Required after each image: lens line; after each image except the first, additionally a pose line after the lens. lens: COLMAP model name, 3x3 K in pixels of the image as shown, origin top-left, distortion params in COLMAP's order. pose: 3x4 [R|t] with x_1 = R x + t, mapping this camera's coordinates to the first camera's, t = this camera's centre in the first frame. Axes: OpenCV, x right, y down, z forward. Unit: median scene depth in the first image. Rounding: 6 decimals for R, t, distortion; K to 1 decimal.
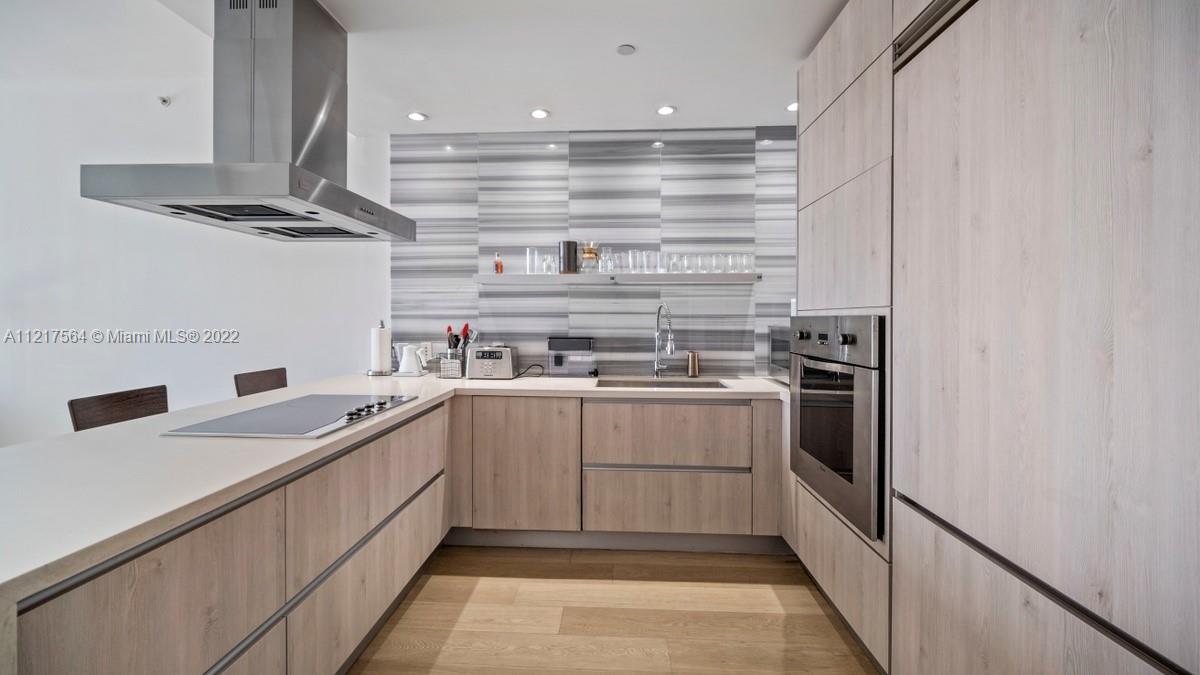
lens RADIAL K [[475.1, 0, 594.2], [0, 475.1, 325.9], [0, 0, 1]] dist [-0.000616, -0.000042]
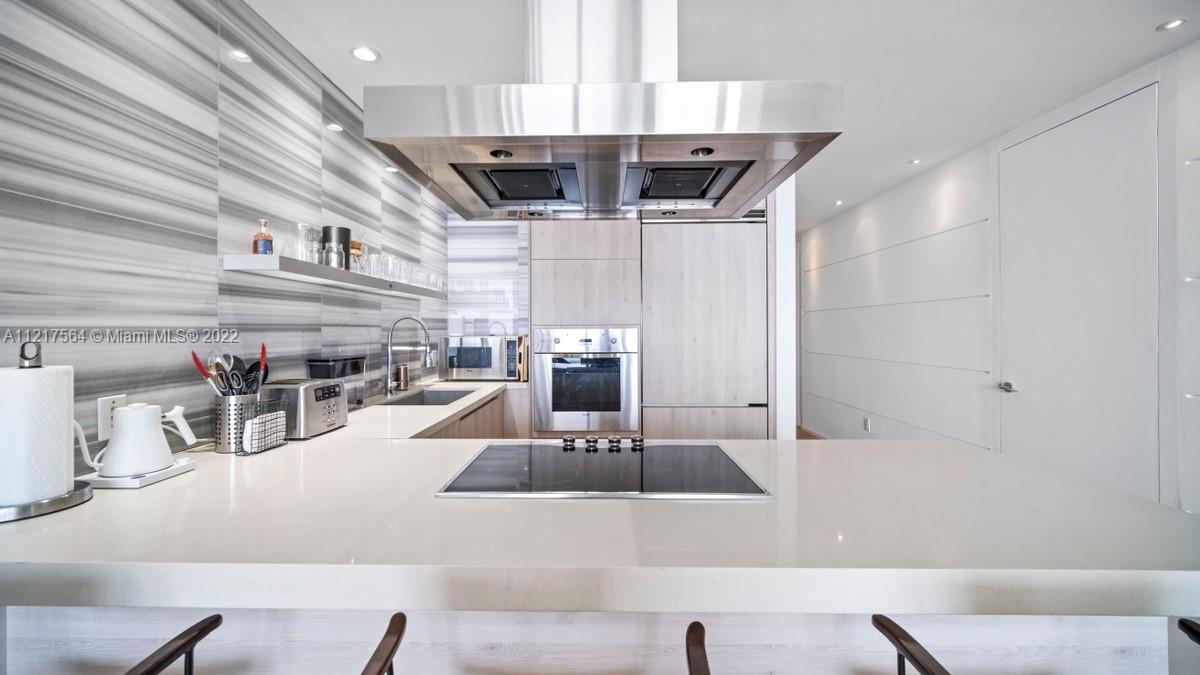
lens RADIAL K [[475.1, 0, 594.2], [0, 475.1, 325.9], [0, 0, 1]] dist [-0.000616, -0.000042]
pose [[-0.038417, 0.004051, 0.999254, -0.798522], [0.019196, 0.999810, -0.003315, -0.015785], [-0.999077, 0.019055, -0.038488, 0.630087]]
